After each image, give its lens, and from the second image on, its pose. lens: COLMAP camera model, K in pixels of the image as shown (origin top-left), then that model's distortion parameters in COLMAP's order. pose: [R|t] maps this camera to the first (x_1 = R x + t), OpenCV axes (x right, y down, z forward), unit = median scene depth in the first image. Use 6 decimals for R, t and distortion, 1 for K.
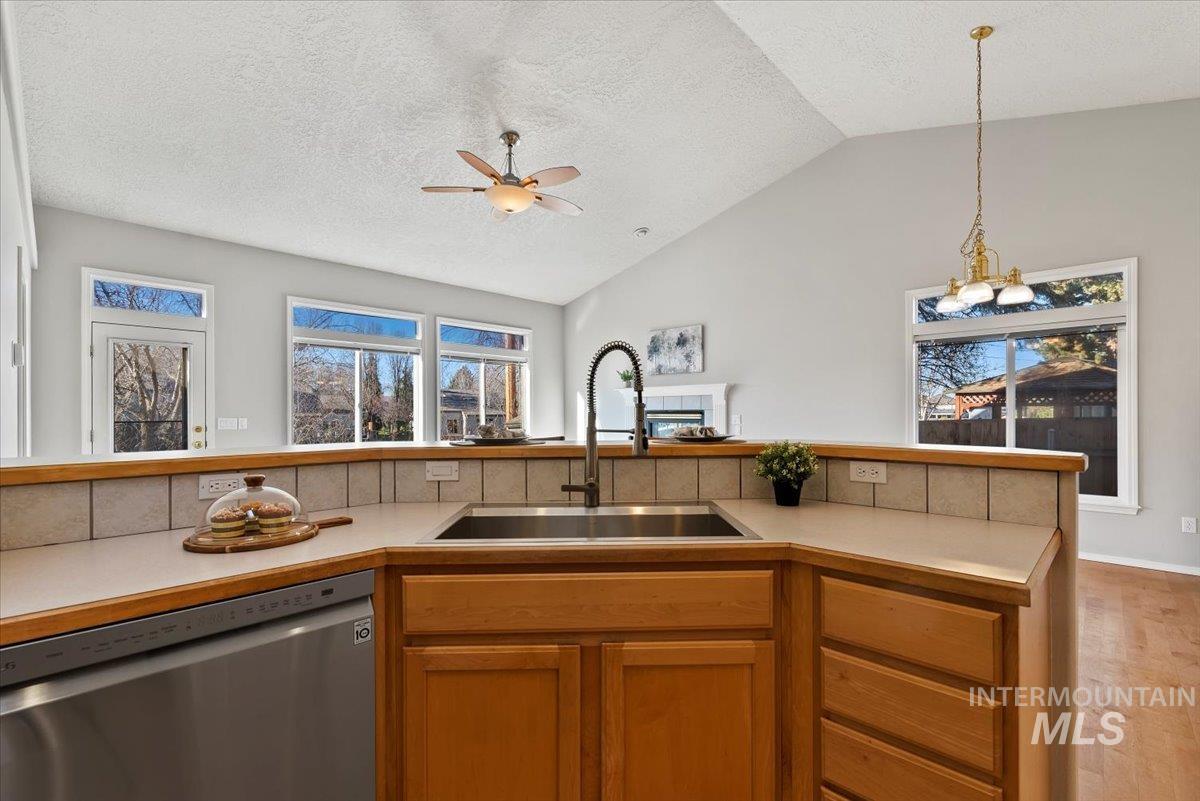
lens RADIAL K [[532.9, 0, 606.0], [0, 532.9, 411.7], [0, 0, 1]] dist [0.001386, 0.000087]
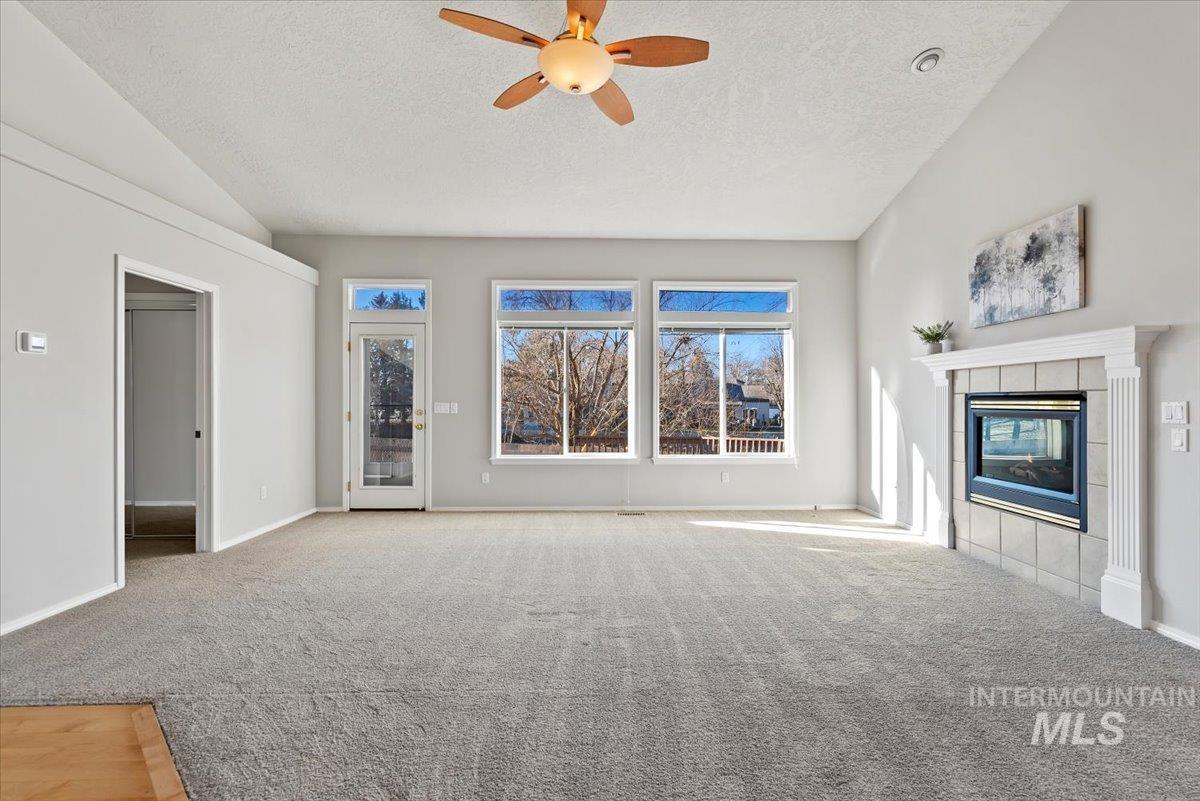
lens RADIAL K [[521.8, 0, 606.6], [0, 521.8, 401.9], [0, 0, 1]] dist [-0.000328, -0.000160]
pose [[0.712620, 0.002976, -0.701544, 0.202099], [-0.001747, 0.999995, 0.002468, 0.005998], [0.701548, -0.000533, 0.712622, 0.389921]]
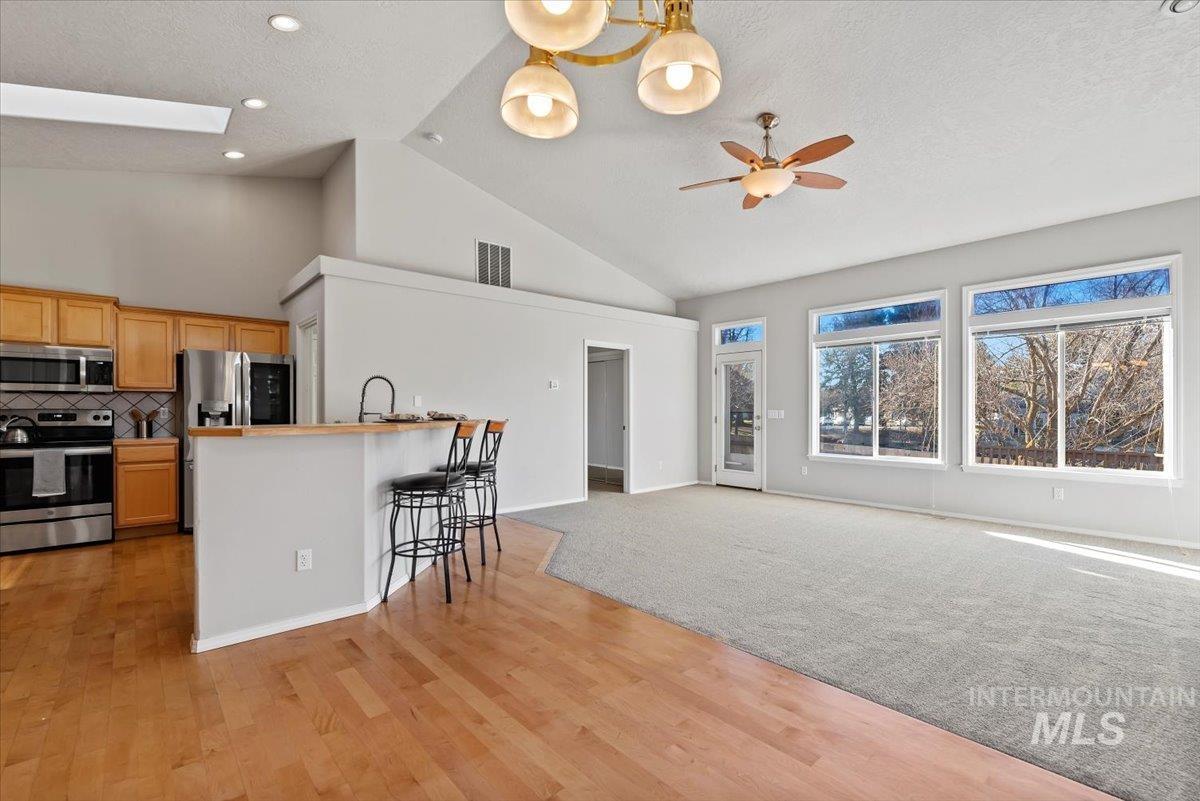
lens RADIAL K [[521.8, 0, 606.6], [0, 521.8, 401.9], [0, 0, 1]] dist [-0.000328, -0.000160]
pose [[-0.078591, -0.011002, -0.996846, 0.535478], [0.005010, 0.999922, -0.011431, 0.003880], [0.996894, -0.005892, -0.078530, 0.537935]]
